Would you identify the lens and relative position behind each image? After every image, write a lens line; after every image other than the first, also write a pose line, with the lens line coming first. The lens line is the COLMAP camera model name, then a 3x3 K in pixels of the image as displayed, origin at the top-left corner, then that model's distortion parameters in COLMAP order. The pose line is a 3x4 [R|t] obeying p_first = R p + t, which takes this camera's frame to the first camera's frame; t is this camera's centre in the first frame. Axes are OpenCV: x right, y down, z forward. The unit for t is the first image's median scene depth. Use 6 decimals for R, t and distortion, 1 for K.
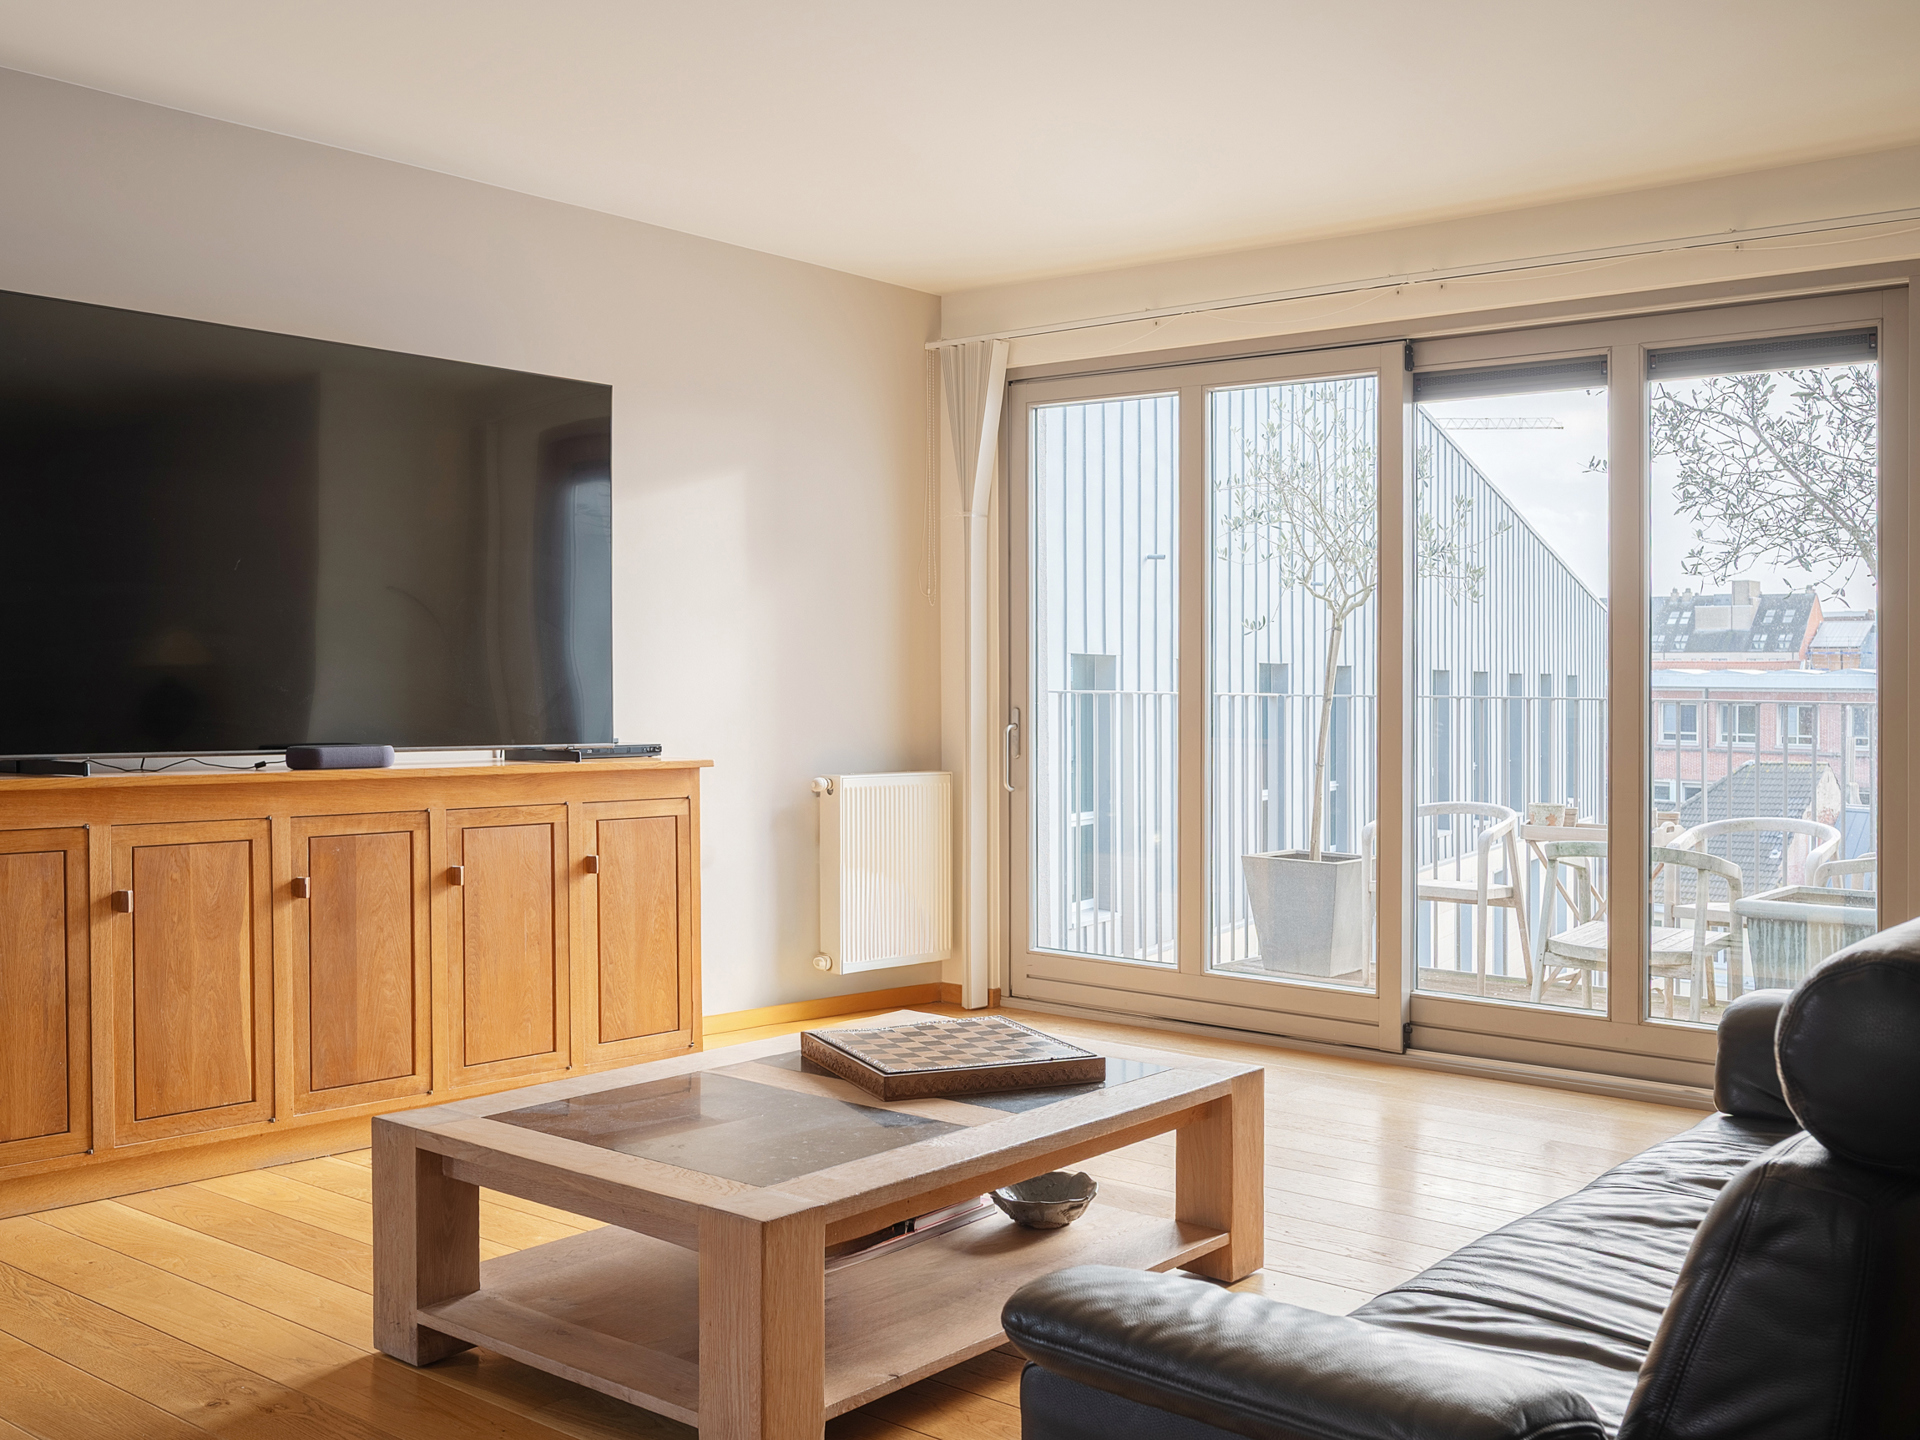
lens RADIAL K [[1858.3, 0, 961.0], [0, 1858.3, 717.3], [0, 0, 1]] dist [0.015831, 0.000000]
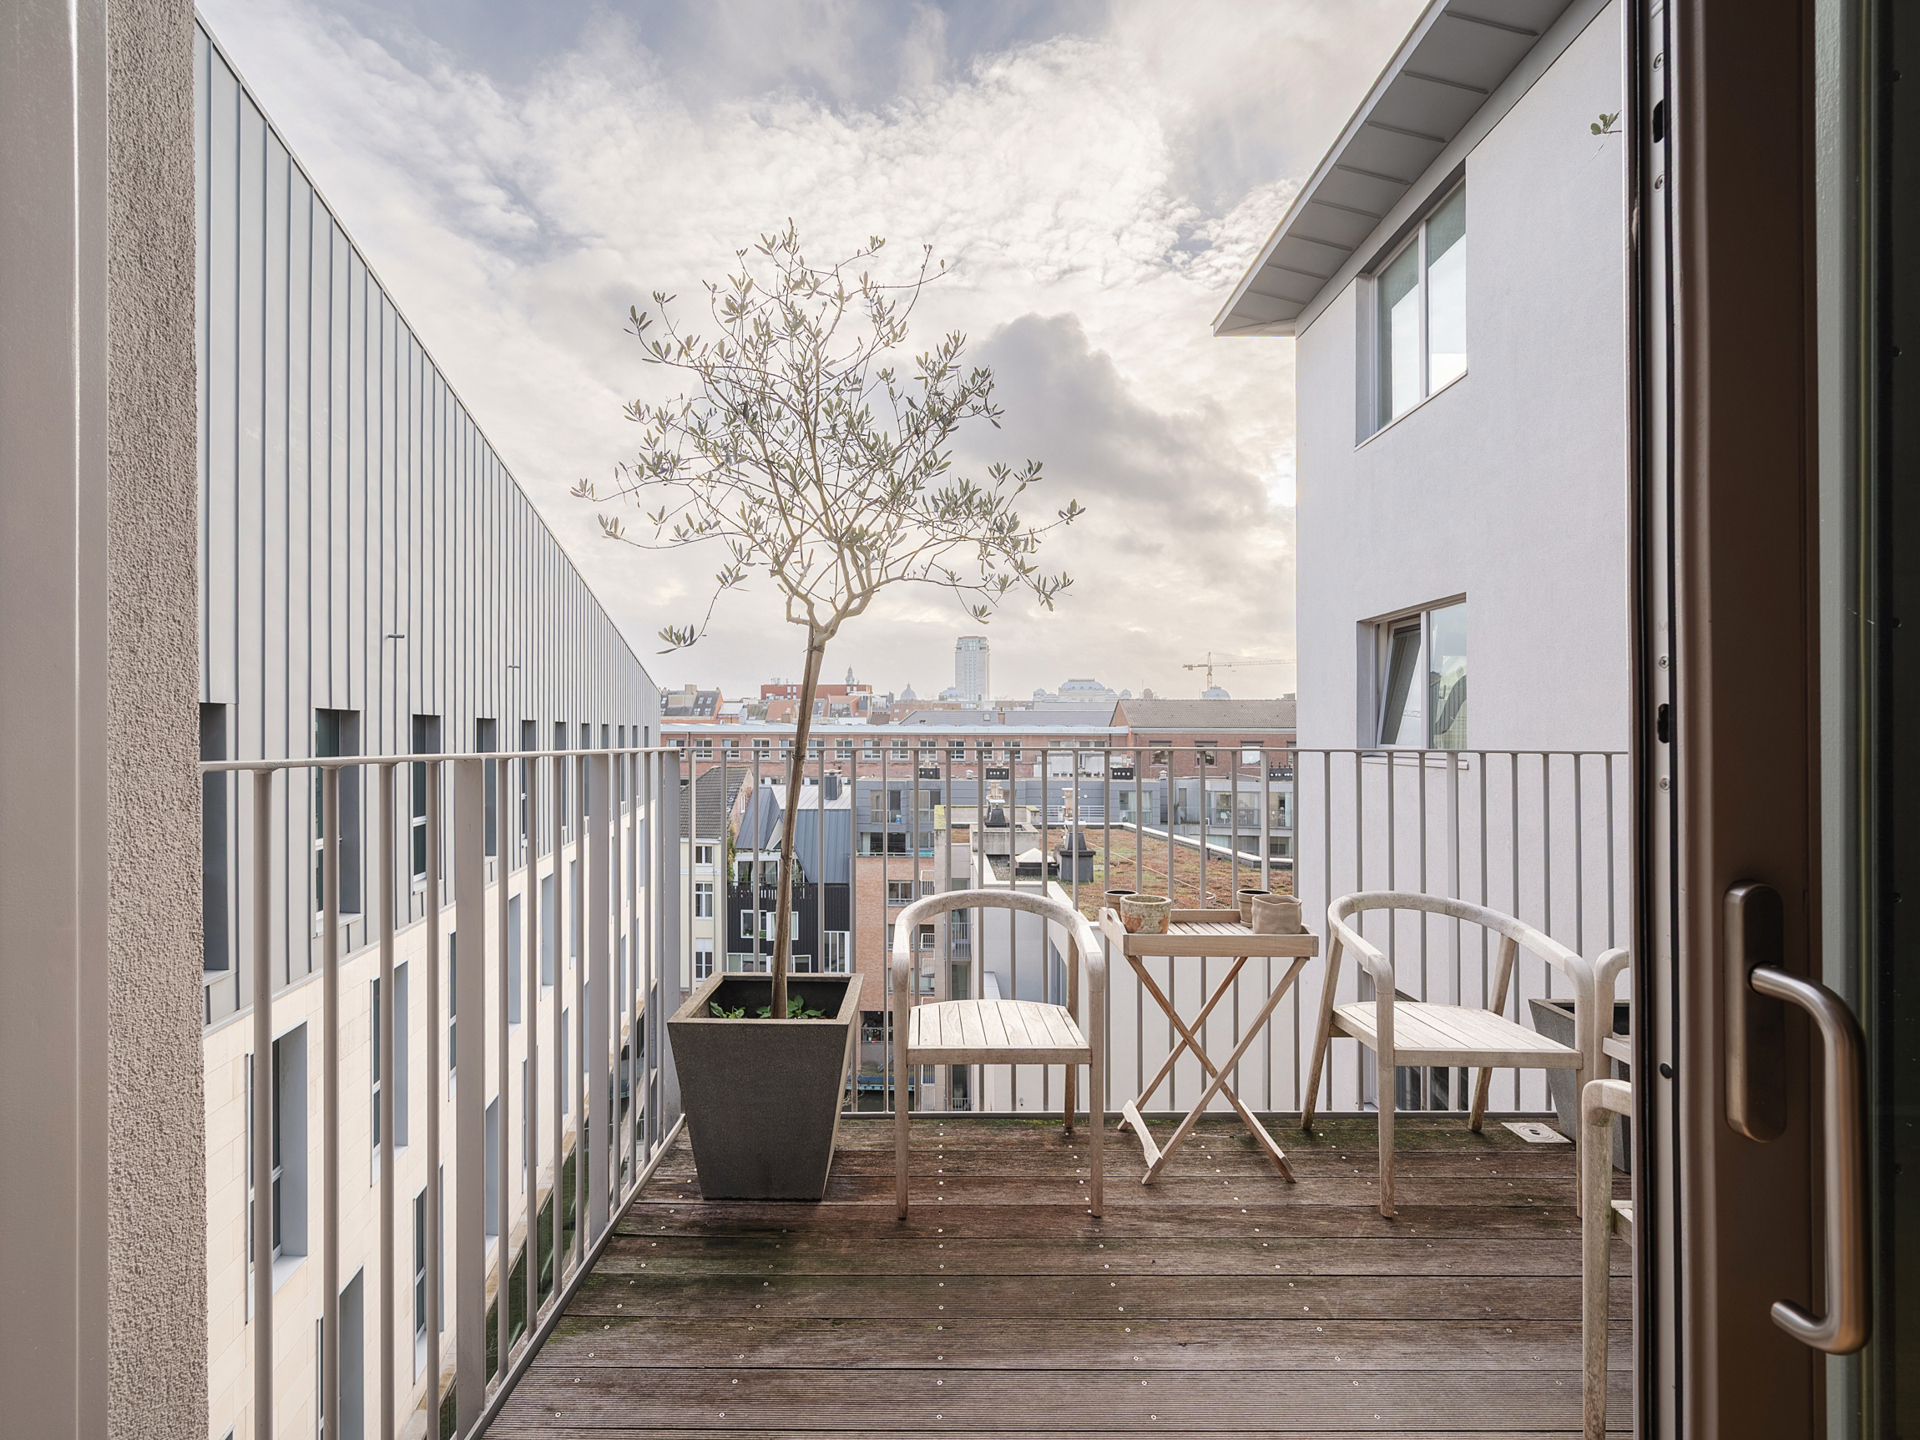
lens RADIAL K [[853.3, 0, 955.2], [0, 853.3, 728.8], [0, 0, 1]] dist [0.000216, 0.000014]
pose [[0.764840, -0.003328, 0.644211, 0.060083], [0.016246, 0.999768, -0.014123, -0.018525], [-0.644015, 0.021268, 0.764717, 0.934525]]
